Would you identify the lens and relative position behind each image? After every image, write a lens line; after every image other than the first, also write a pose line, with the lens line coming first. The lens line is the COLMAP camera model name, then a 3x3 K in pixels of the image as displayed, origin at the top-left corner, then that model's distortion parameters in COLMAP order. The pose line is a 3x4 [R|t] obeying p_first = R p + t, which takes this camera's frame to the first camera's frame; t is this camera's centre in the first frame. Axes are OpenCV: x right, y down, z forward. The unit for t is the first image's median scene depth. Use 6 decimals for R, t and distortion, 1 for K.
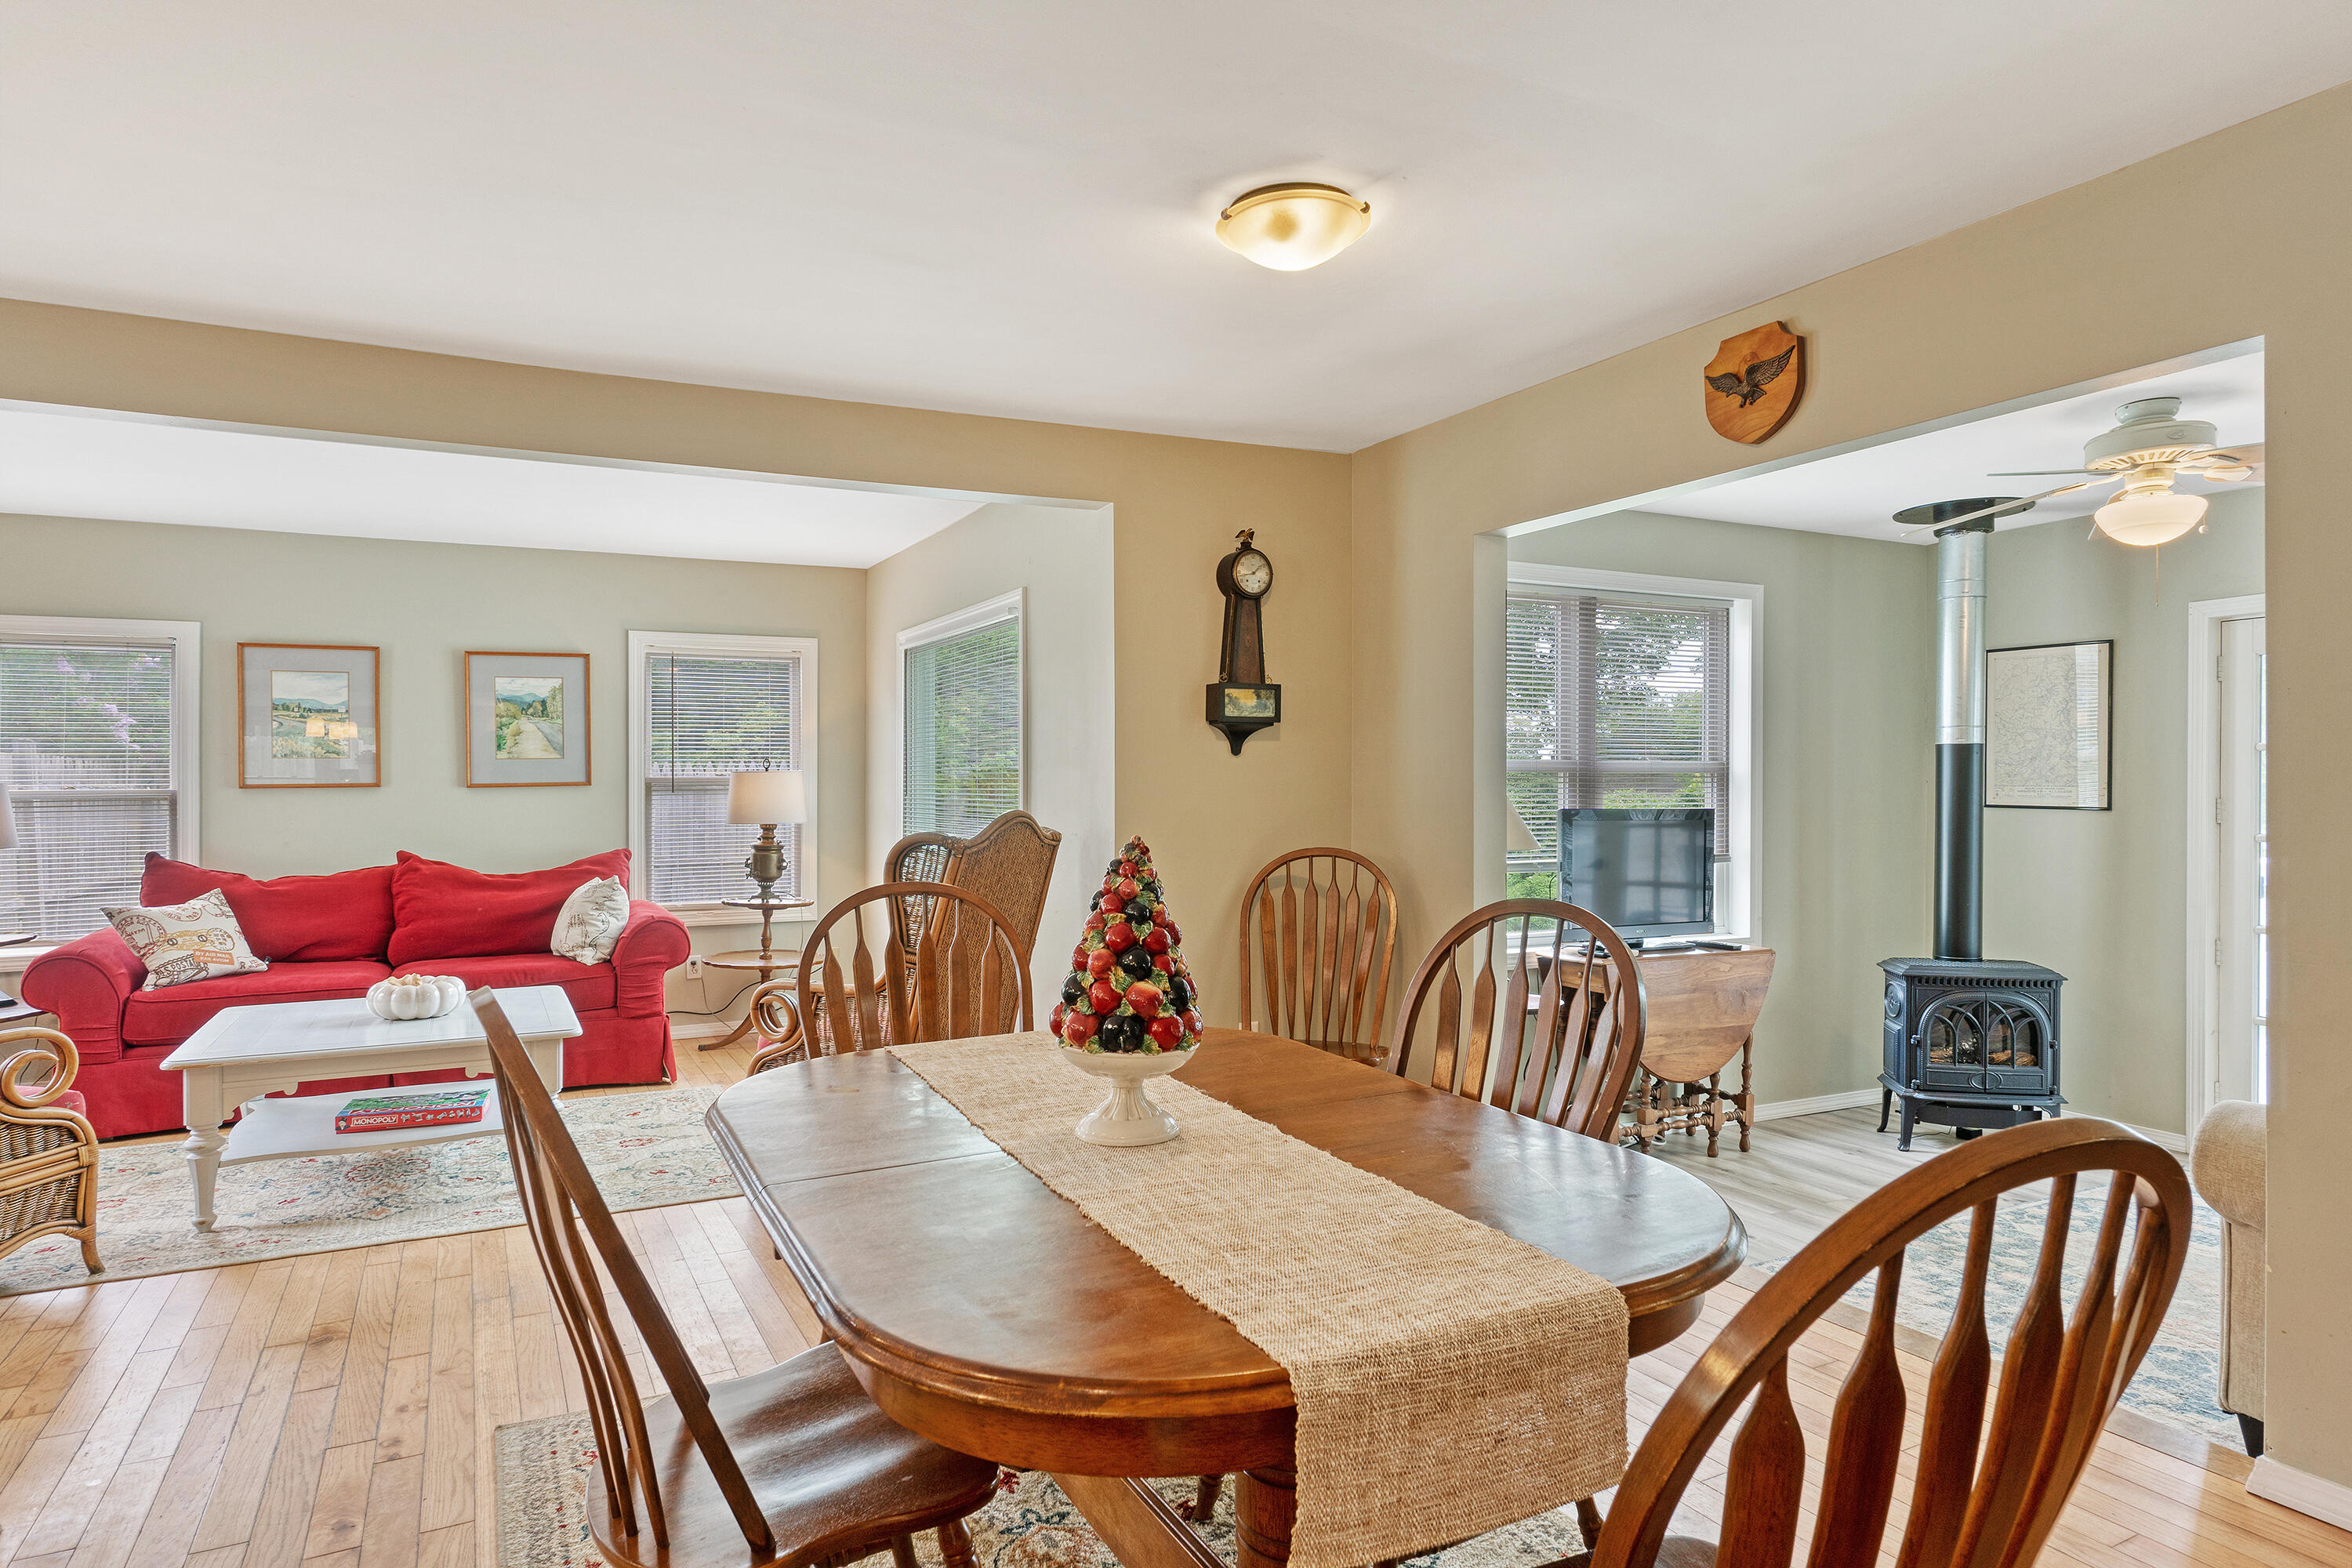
lens RADIAL K [[1345.4, 0, 1176.0], [0, 1345.4, 784.0], [0, 0, 1]] dist [0.002938, -0.001479]
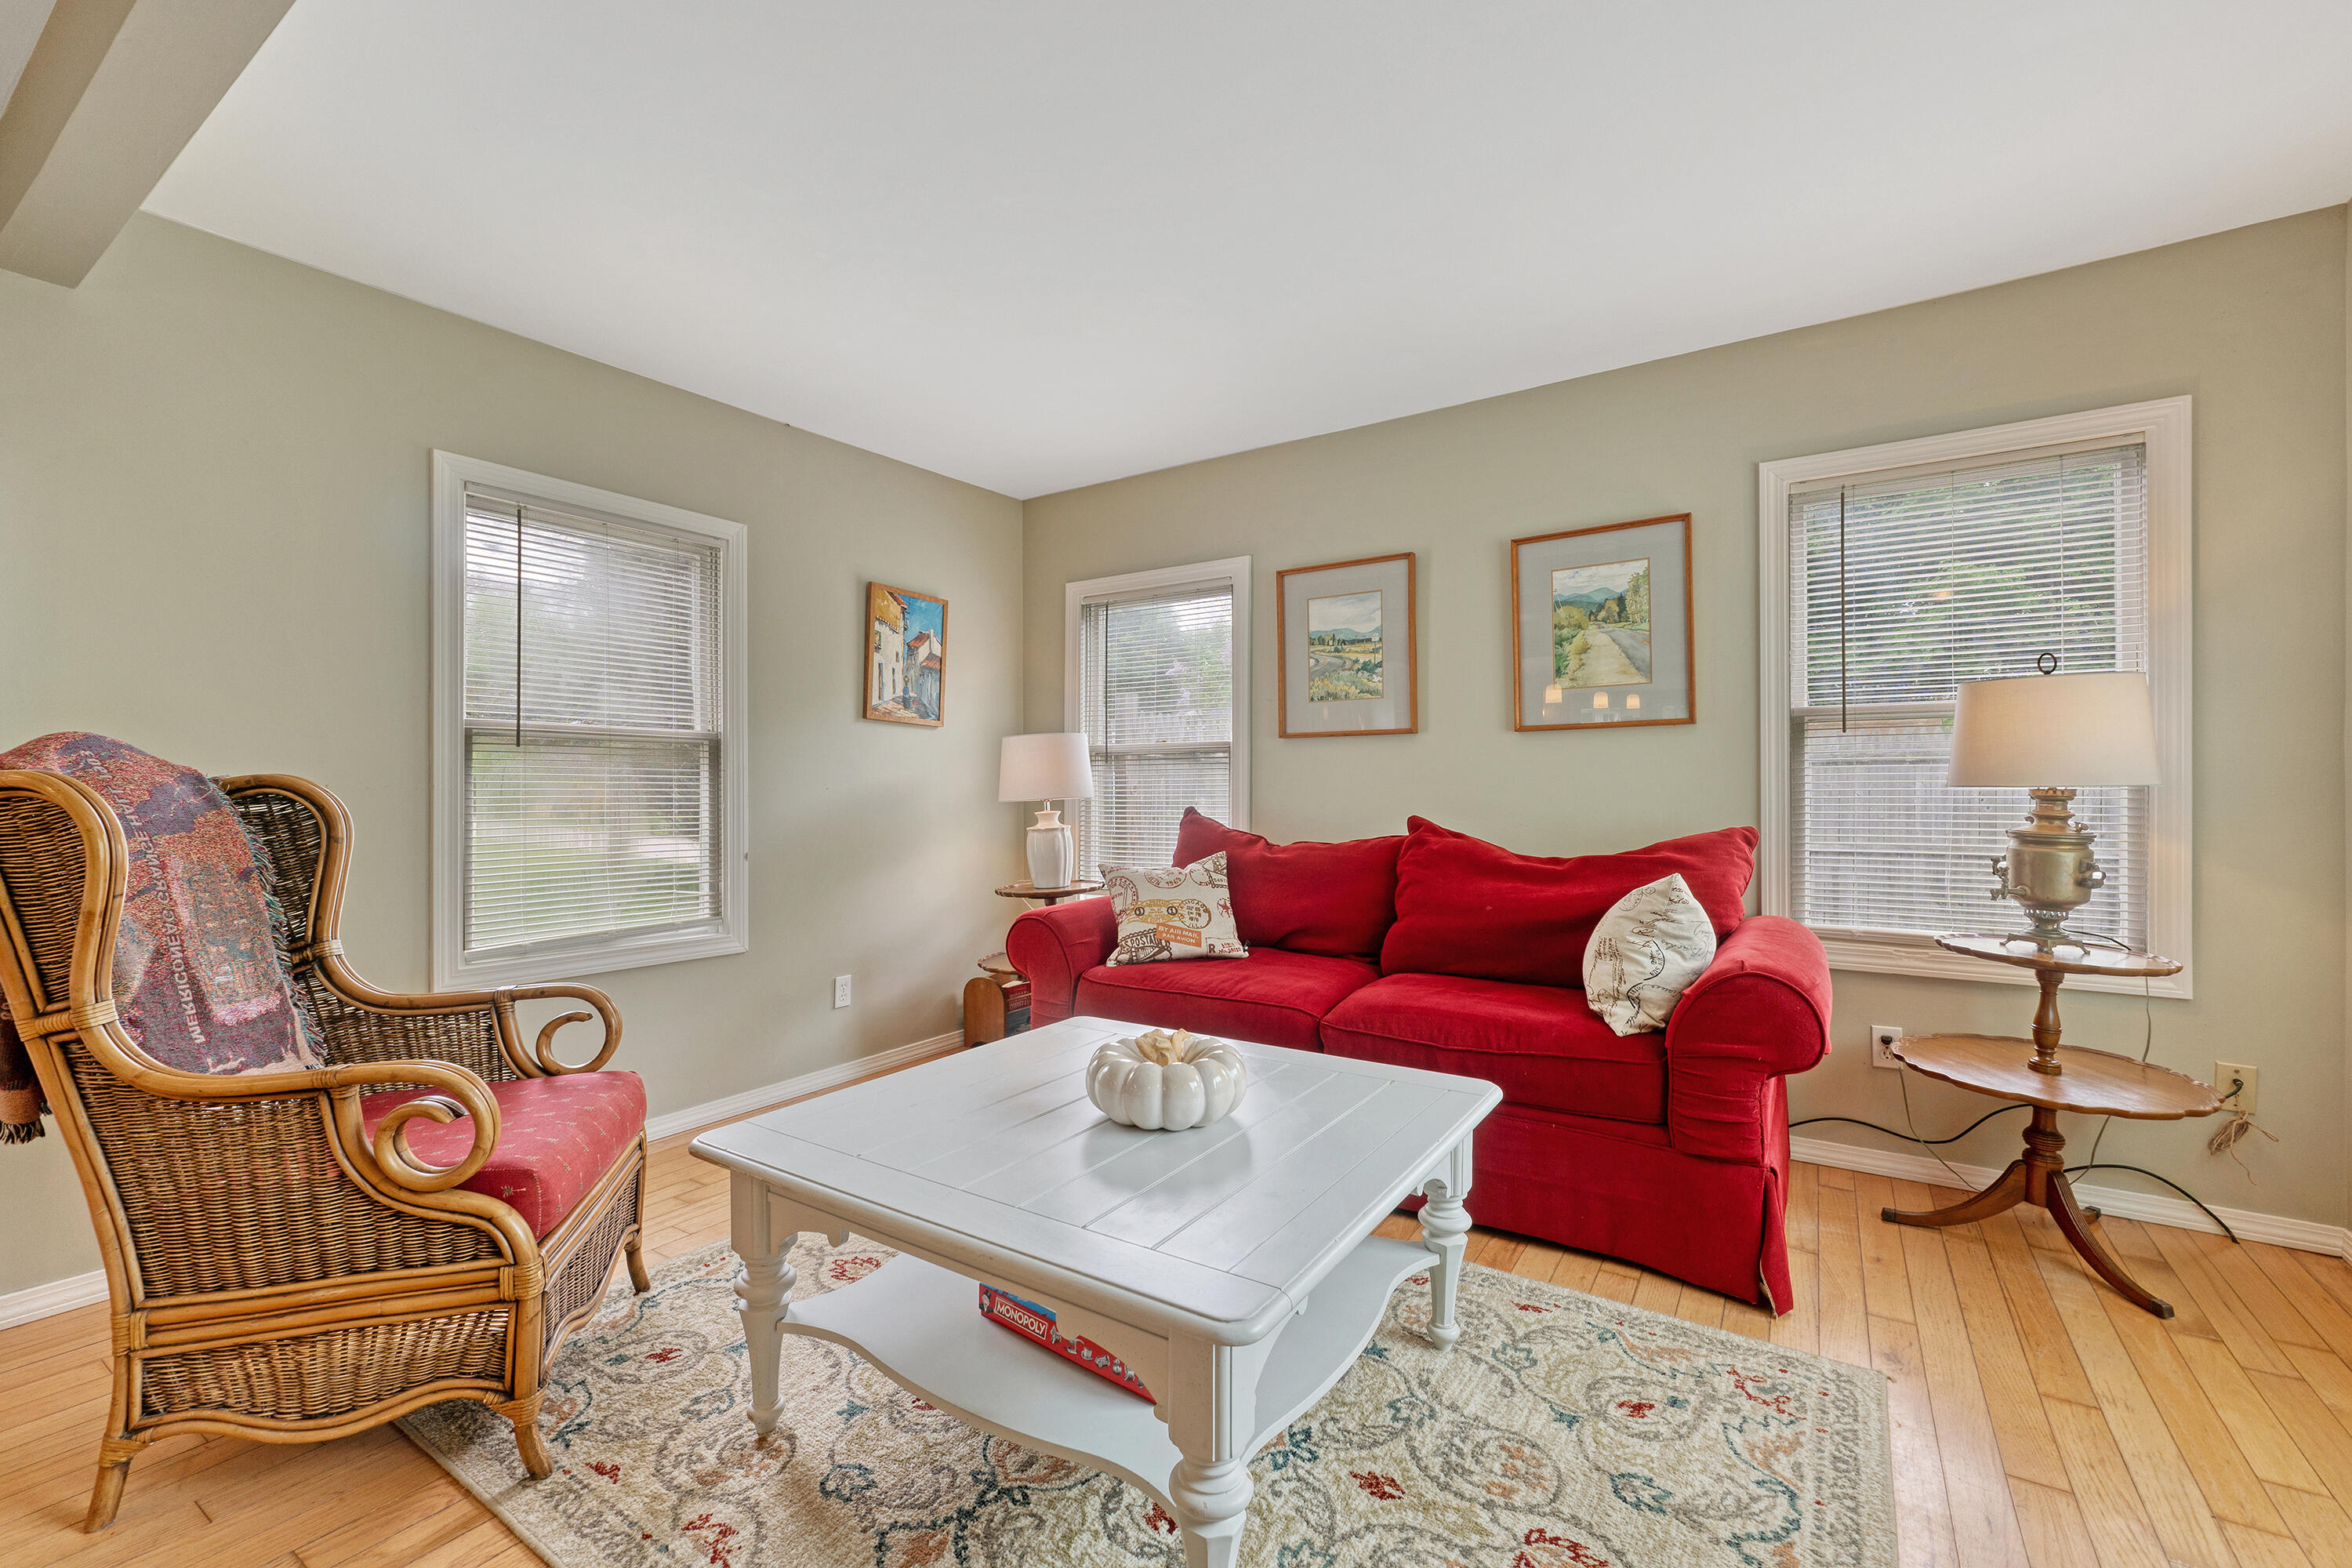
lens RADIAL K [[989.2, 0, 1170.8], [0, 989.2, 778.9], [0, 0, 1]] dist [-0.009196, -0.000181]
pose [[0.482107, 0.001033, -0.876112, -0.167944], [0.000015, 0.999999, 0.001188, 0.029067], [0.876112, -0.000586, 0.482107, 0.630744]]
